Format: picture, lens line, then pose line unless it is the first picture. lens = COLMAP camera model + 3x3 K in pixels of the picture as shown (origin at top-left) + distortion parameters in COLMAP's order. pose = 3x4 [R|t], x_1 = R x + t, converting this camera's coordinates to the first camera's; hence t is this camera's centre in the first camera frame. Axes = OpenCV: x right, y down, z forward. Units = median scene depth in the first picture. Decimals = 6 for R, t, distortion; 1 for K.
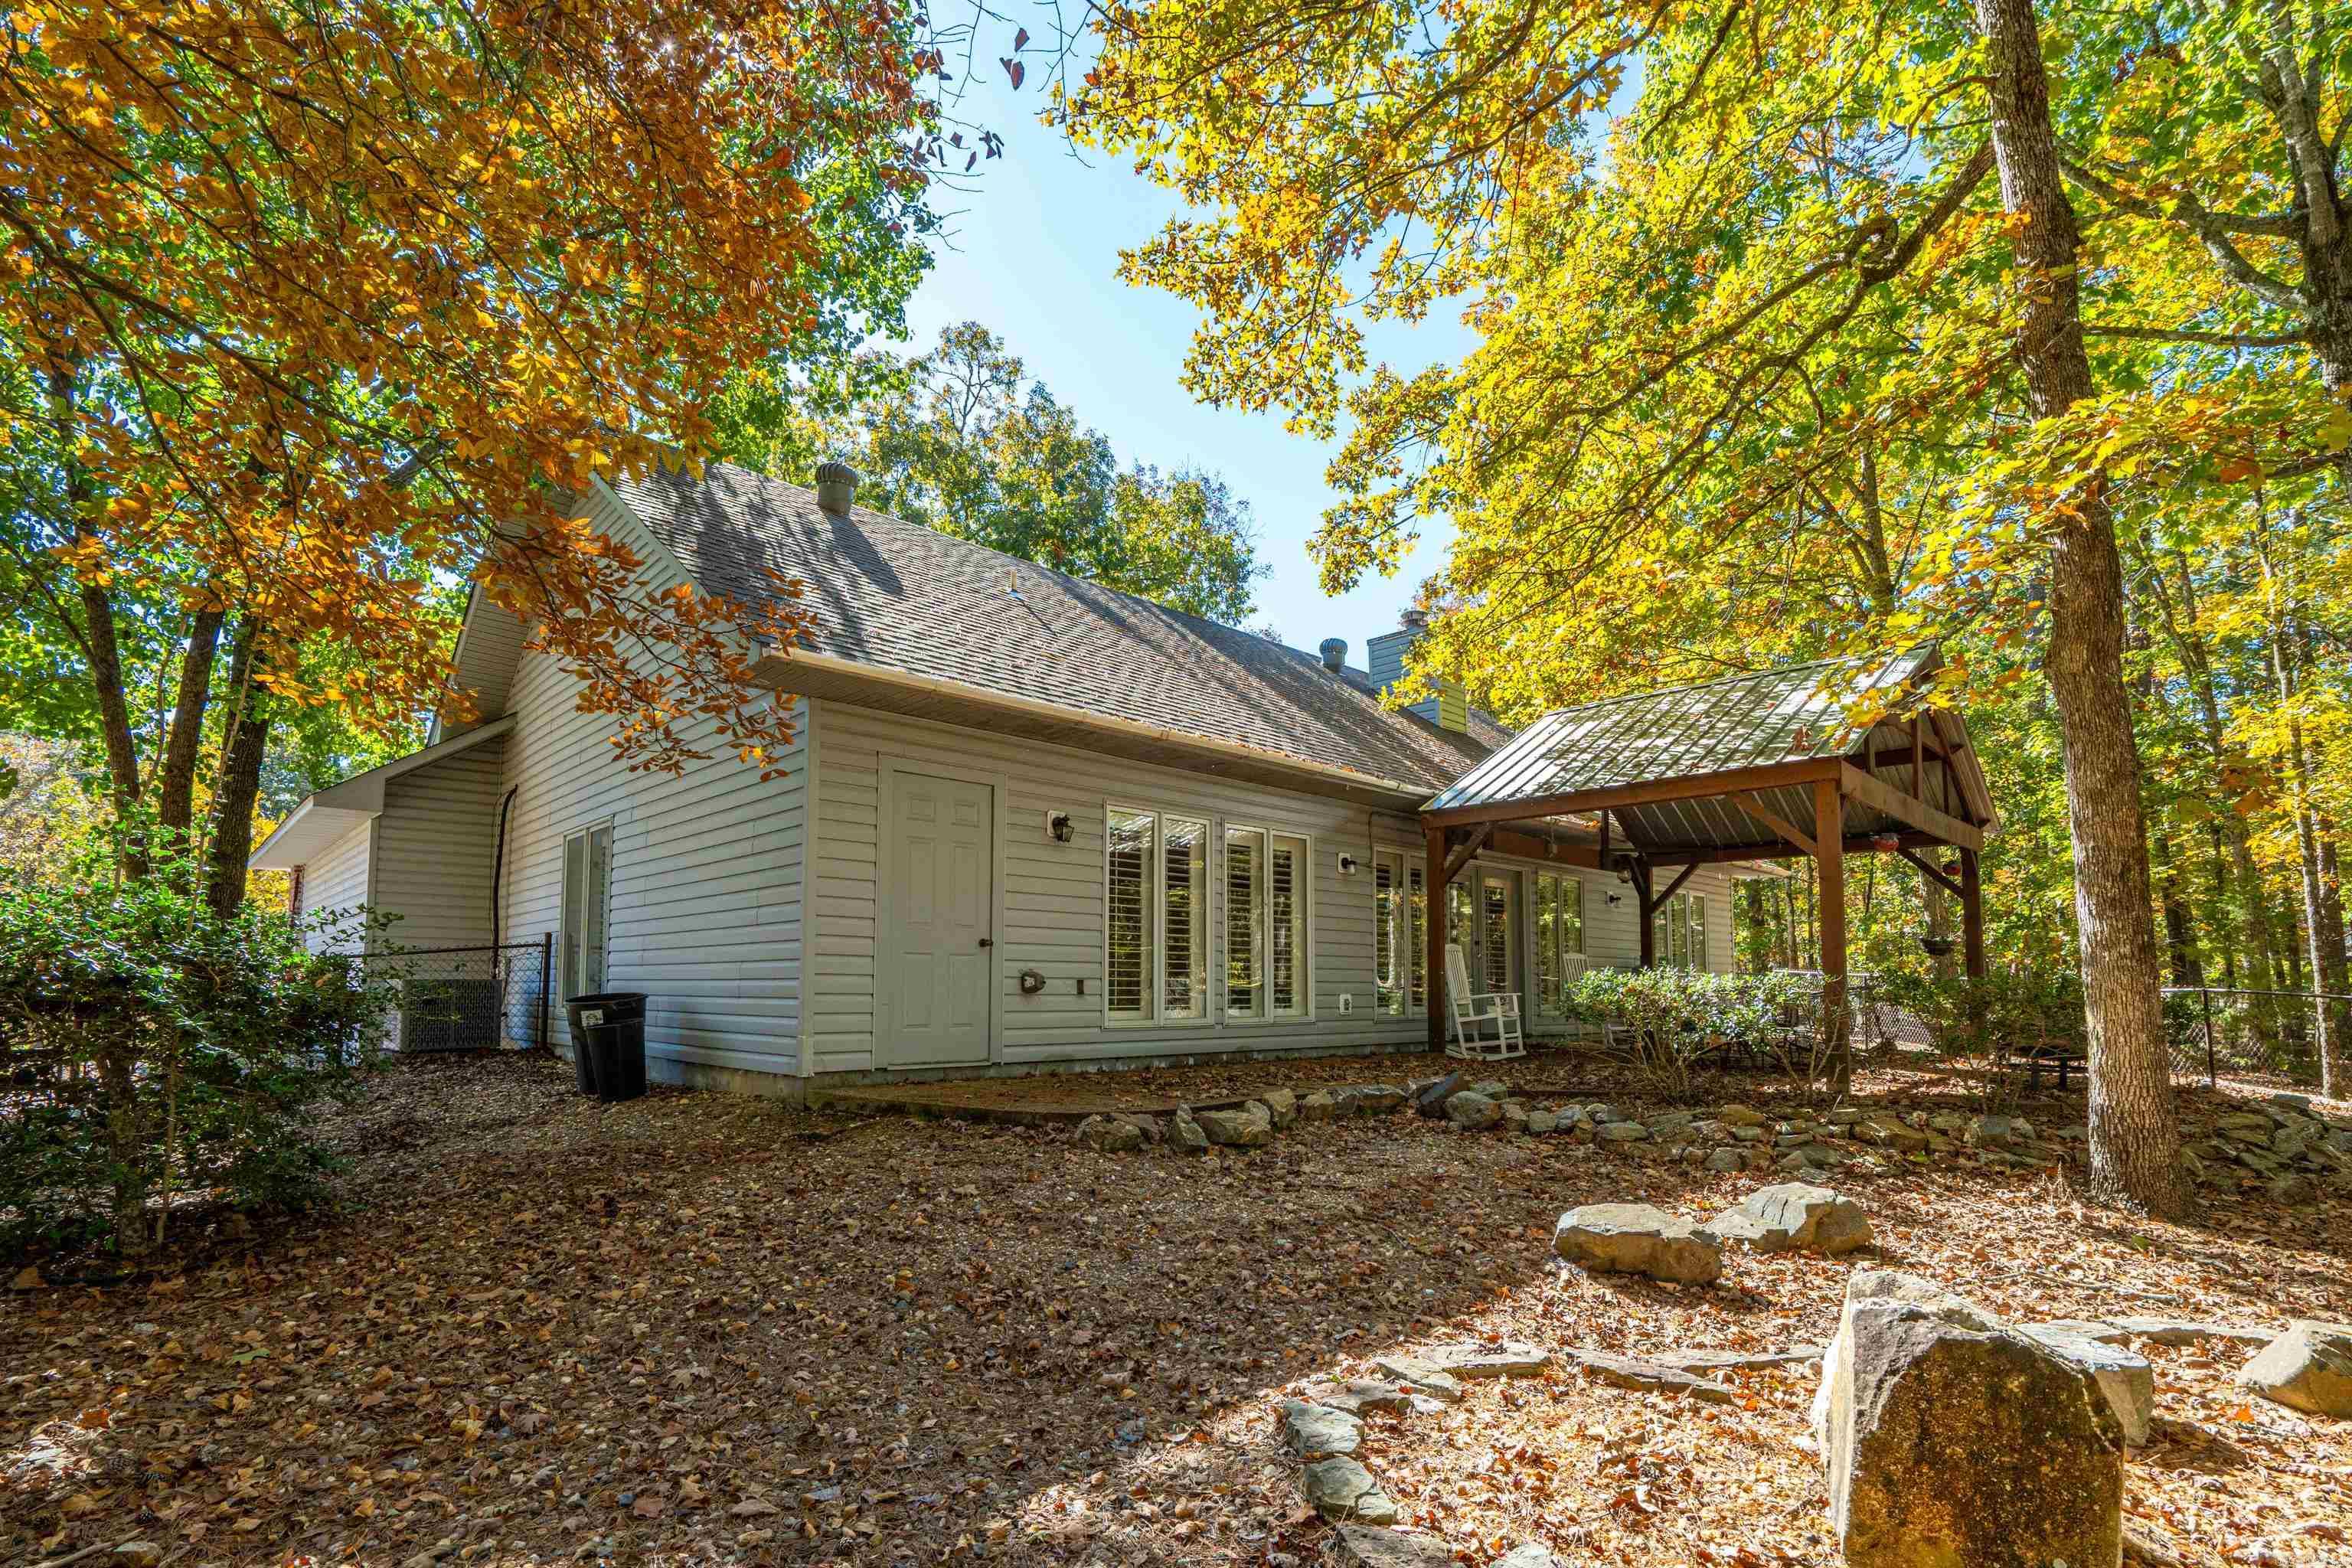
lens RADIAL K [[1067.9, 0, 1185.4], [0, 1067.9, 910.5], [0, 0, 1]] dist [-0.001543, 0.000023]
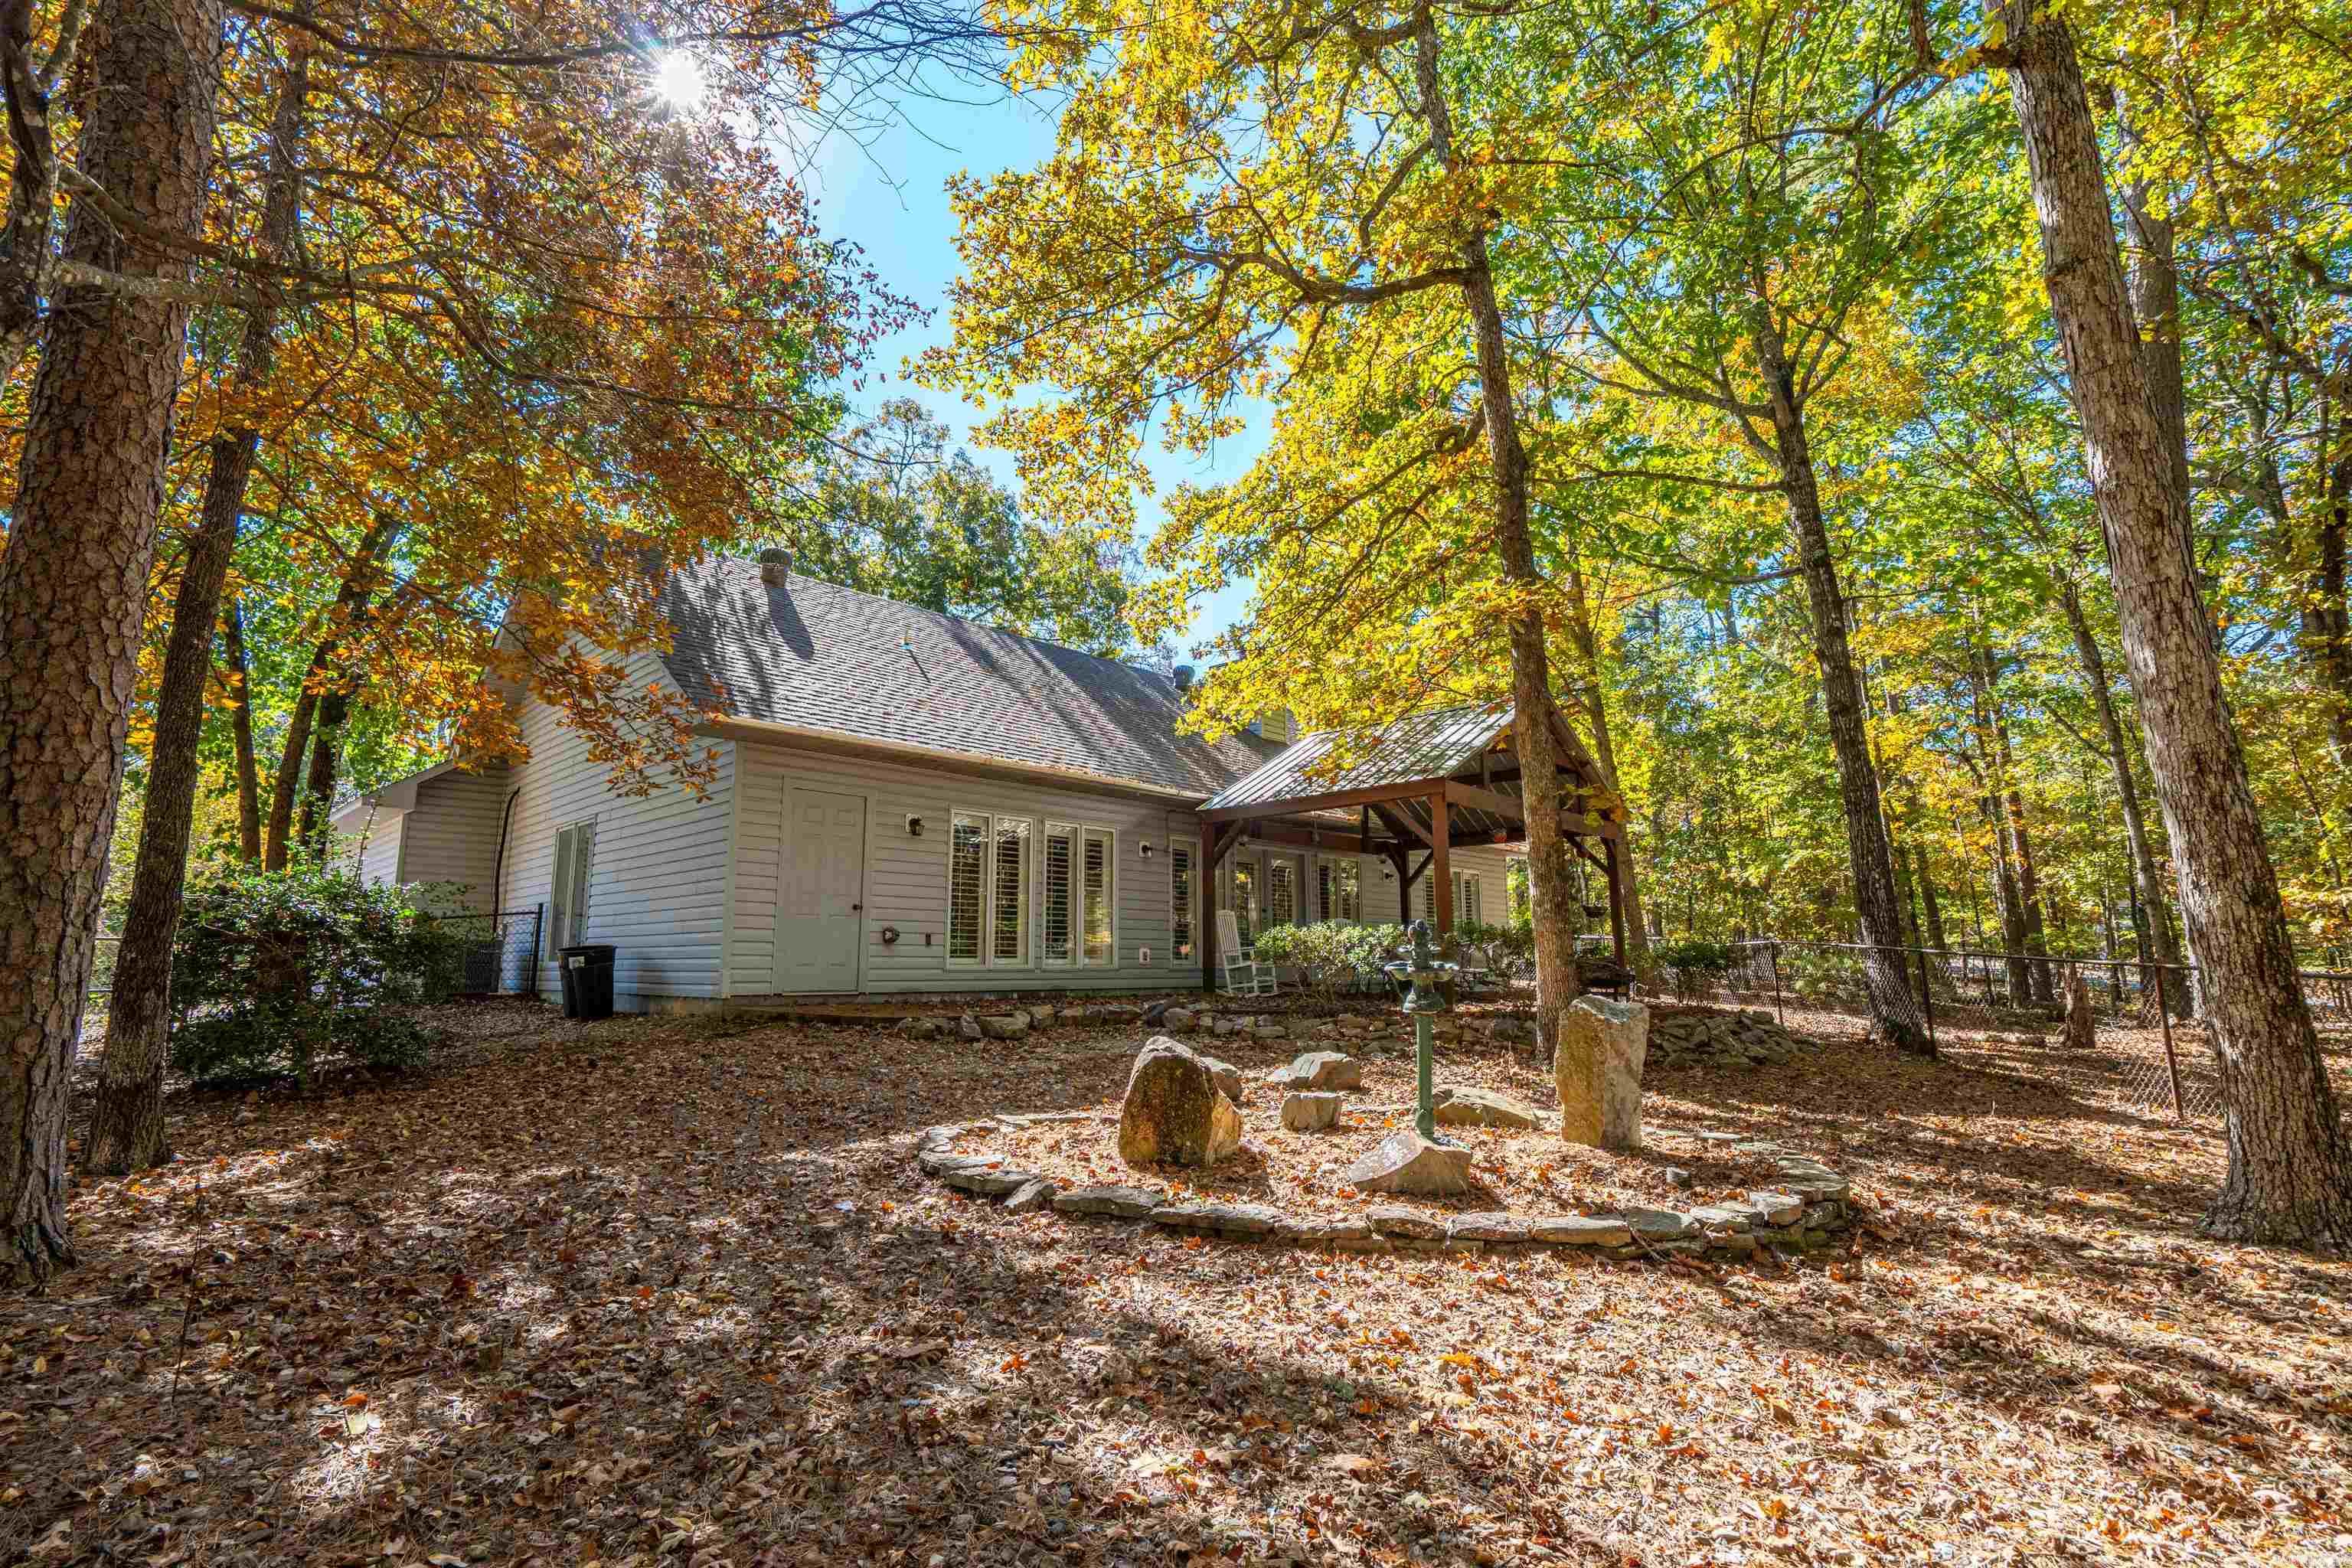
lens RADIAL K [[1104.7, 0, 1176.0], [0, 1104.7, 784.0], [0, 0, 1]] dist [0.001251, 0.000202]
pose [[0.999987, -0.001098, 0.004935, 0.190253], [0.001562, 0.995478, -0.094979, 0.005880], [-0.004809, 0.094985, 0.995467, -0.399361]]
